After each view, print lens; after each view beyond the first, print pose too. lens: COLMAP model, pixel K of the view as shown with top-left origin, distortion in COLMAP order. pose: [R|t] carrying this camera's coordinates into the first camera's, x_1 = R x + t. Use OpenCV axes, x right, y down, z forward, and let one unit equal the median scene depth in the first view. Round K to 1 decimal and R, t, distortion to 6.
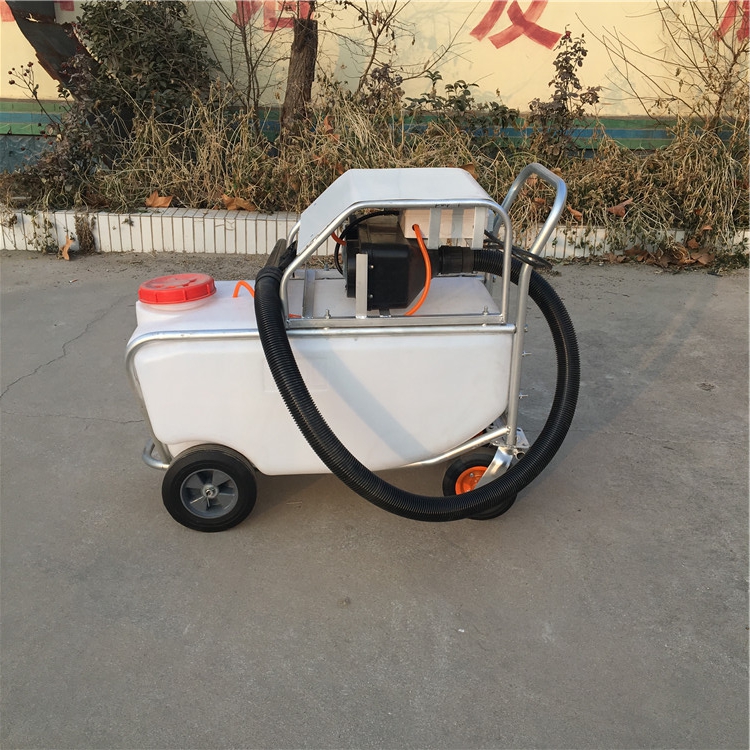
lens RADIAL K [[853.3, 0, 382.7], [0, 853.3, 363.8], [0, 0, 1]] dist [0.117887, -0.201542]
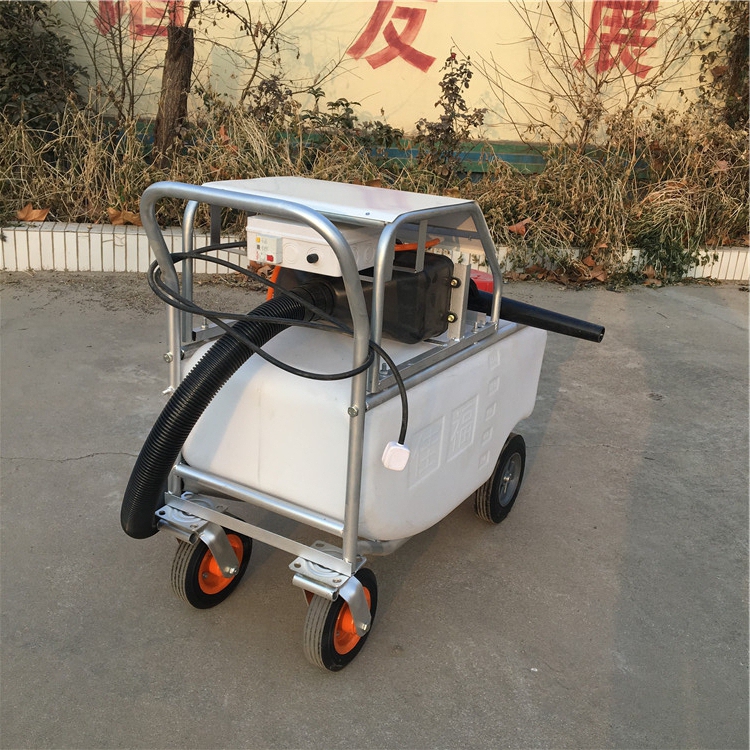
lens RADIAL K [[853.3, 0, 382.7], [0, 853.3, 363.8], [0, 0, 1]] dist [0.117887, -0.201542]
pose [[0.978204, -0.026887, 0.205899, -0.090121], [0.033837, 0.998968, -0.030309, 0.004995], [-0.204872, 0.036615, 0.978104, 0.052503]]
